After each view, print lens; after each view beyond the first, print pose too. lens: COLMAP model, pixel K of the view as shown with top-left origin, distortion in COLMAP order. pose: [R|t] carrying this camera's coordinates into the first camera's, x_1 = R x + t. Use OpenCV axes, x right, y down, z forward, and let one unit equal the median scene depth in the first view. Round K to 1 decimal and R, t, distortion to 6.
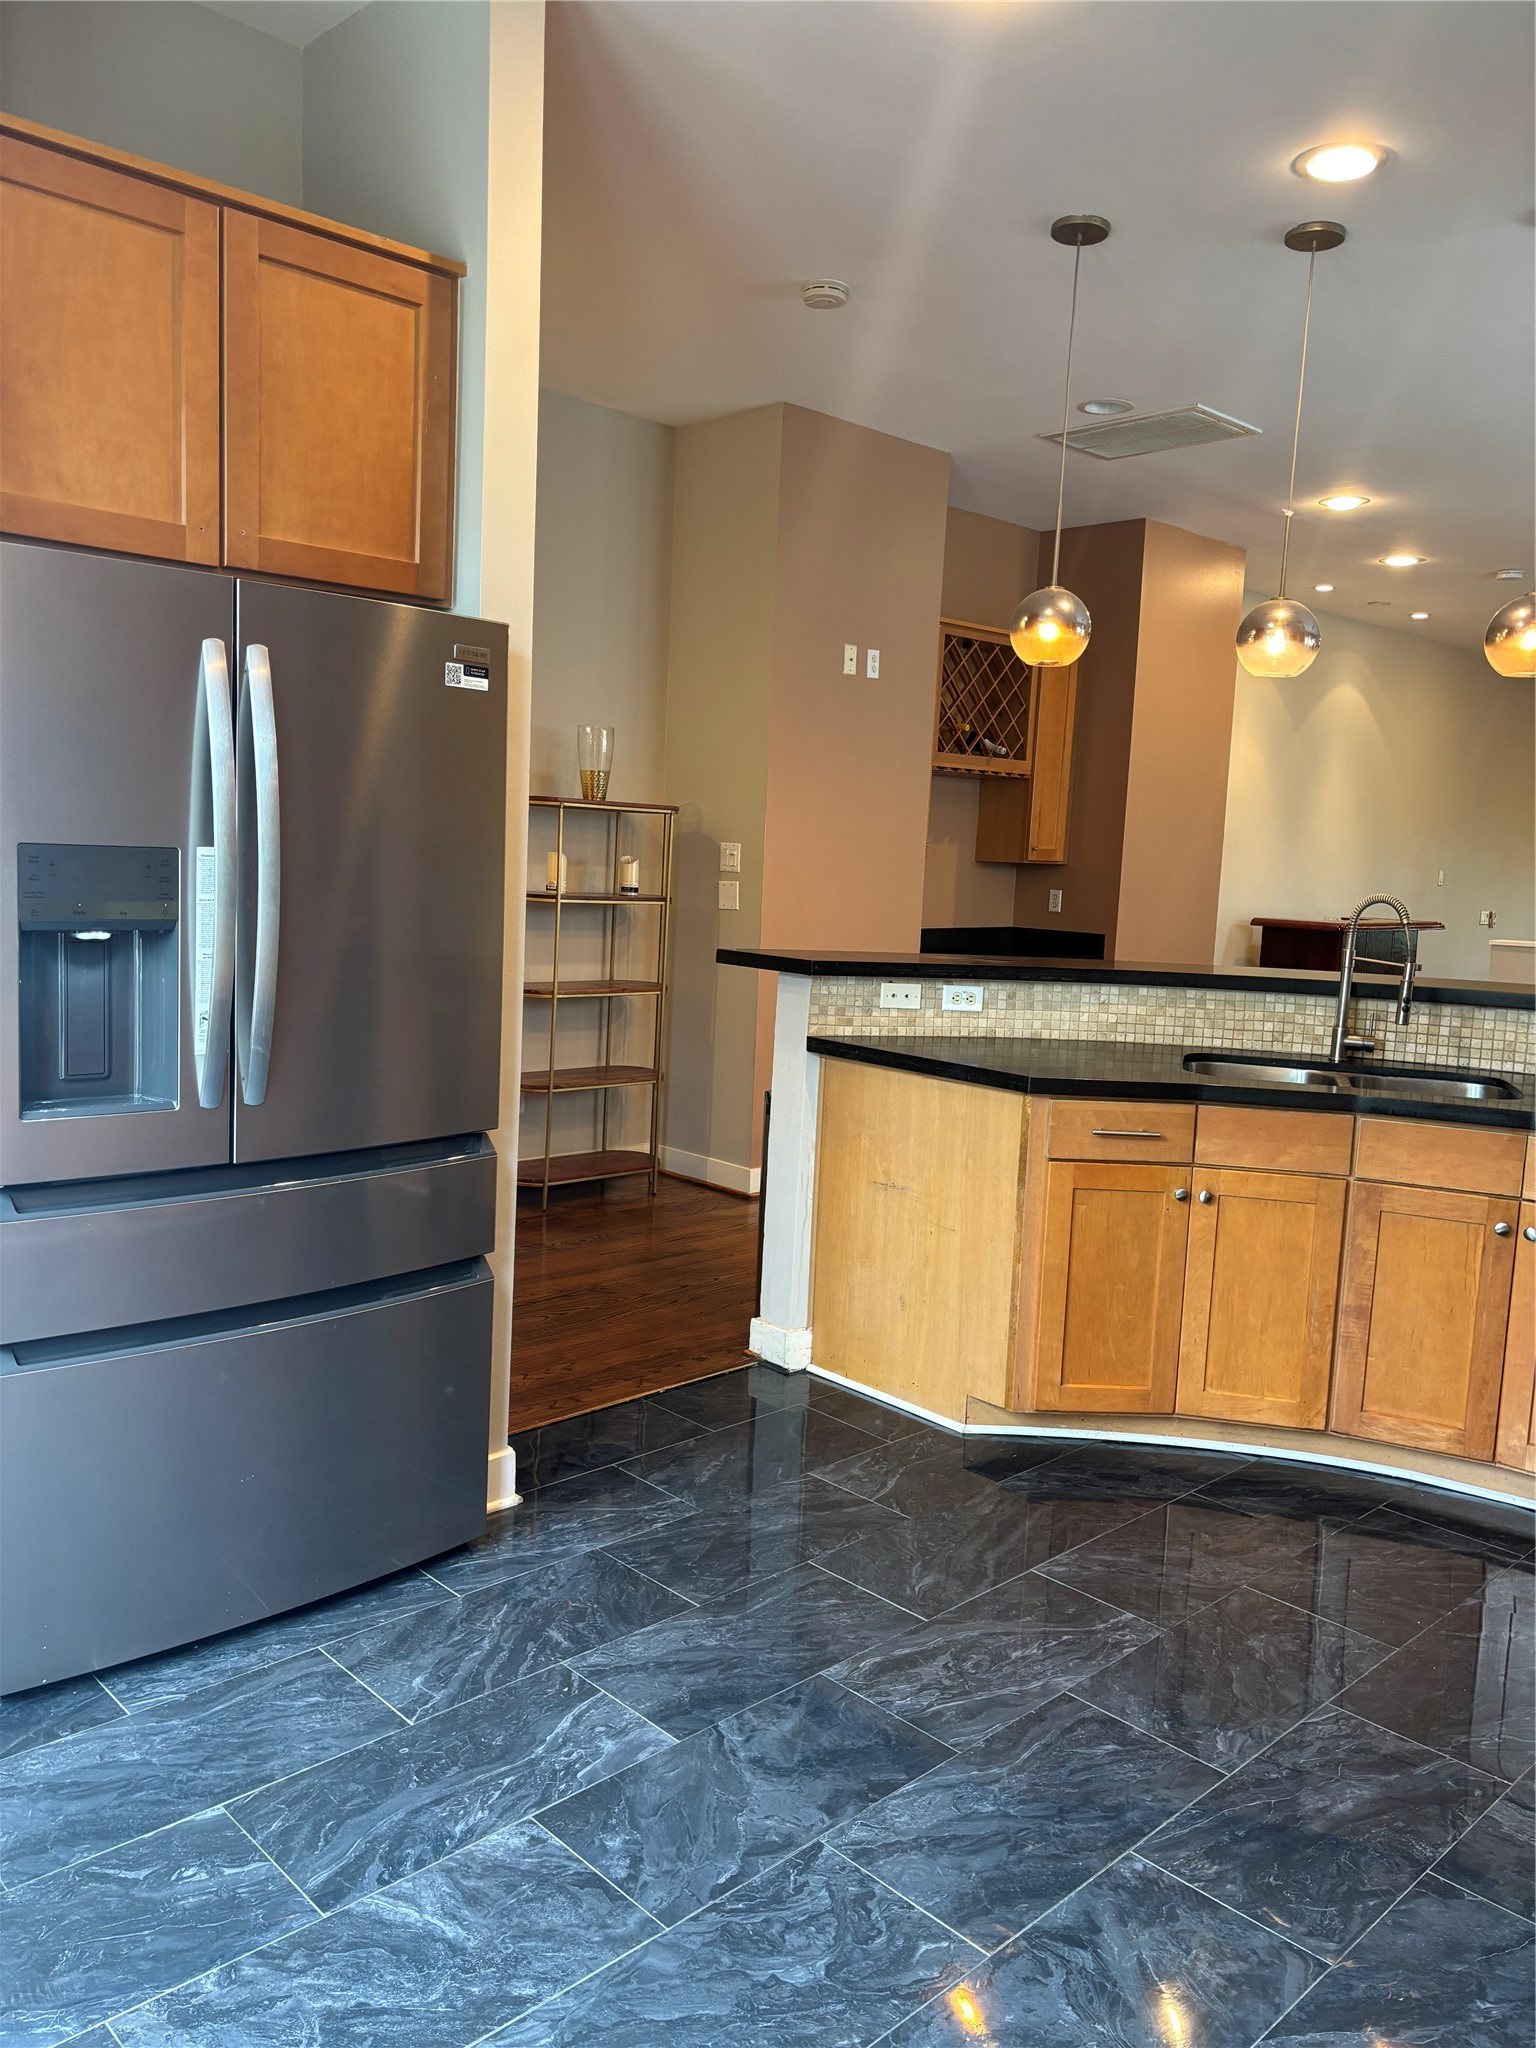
lens RADIAL K [[1553.2, 0, 766.8], [0, 1553.2, 1025.3], [0, 0, 1]] dist [0.000215, 0.000044]
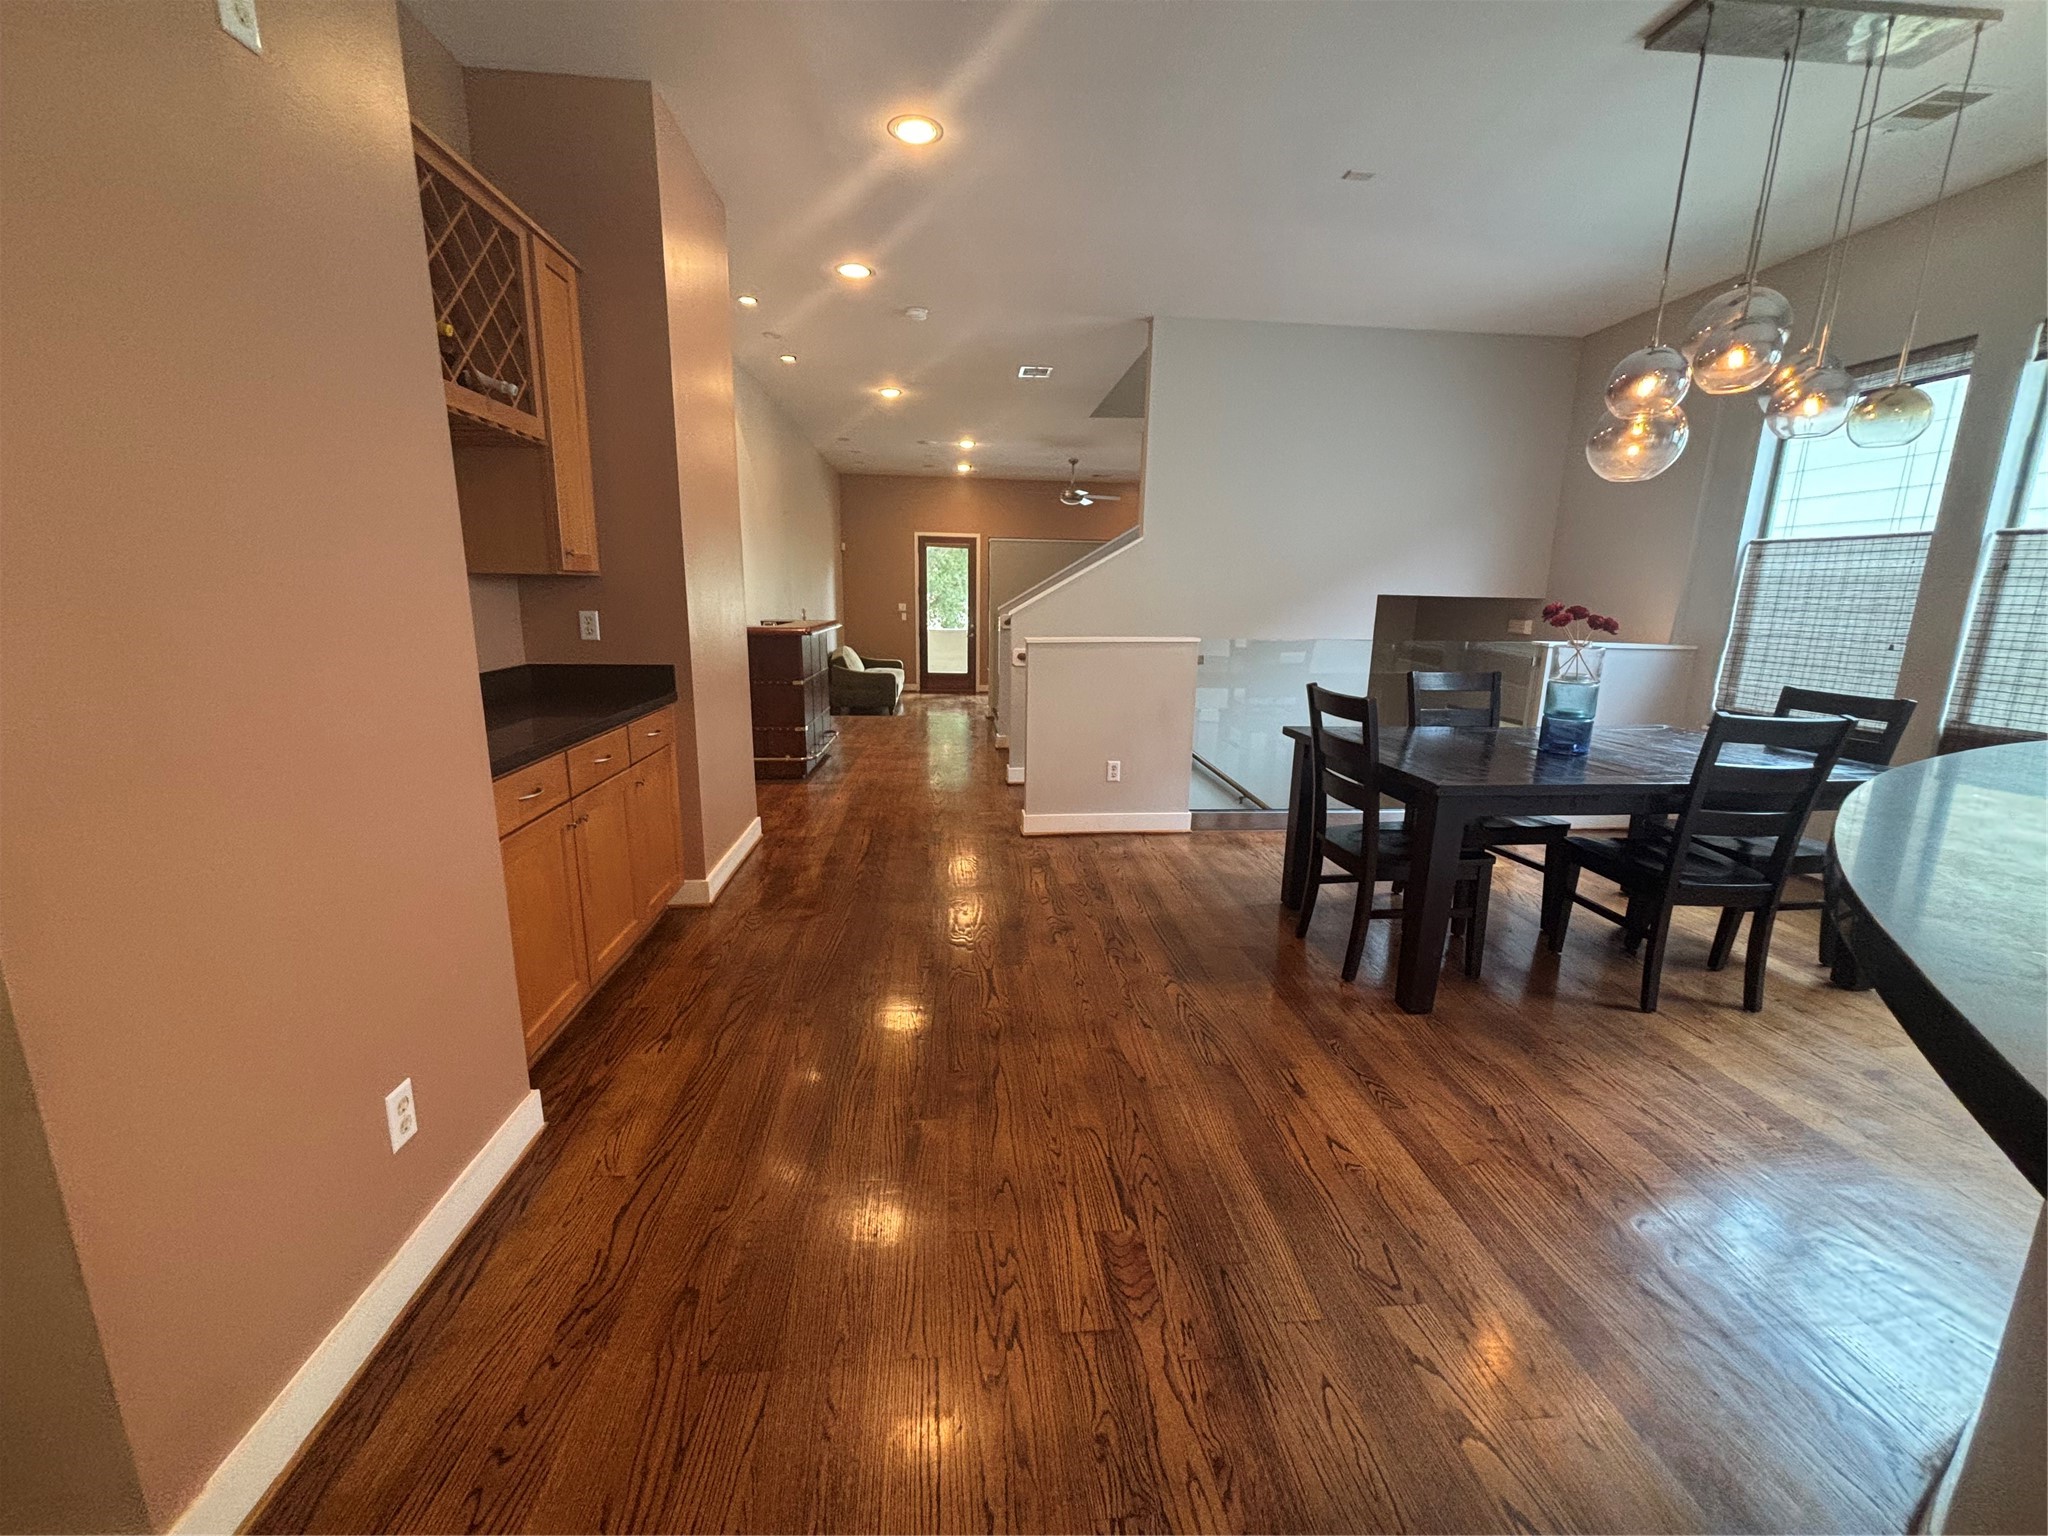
lens RADIAL K [[812.4, 0, 1017.4], [0, 812.4, 769.0], [0, 0, 1]] dist [0.002444, 0.000346]
pose [[0.629004, -0.198629, 0.751599, 0.004695], [0.105587, 0.979677, 0.170541, -0.058193], [-0.770198, -0.027912, 0.637193, 0.594604]]
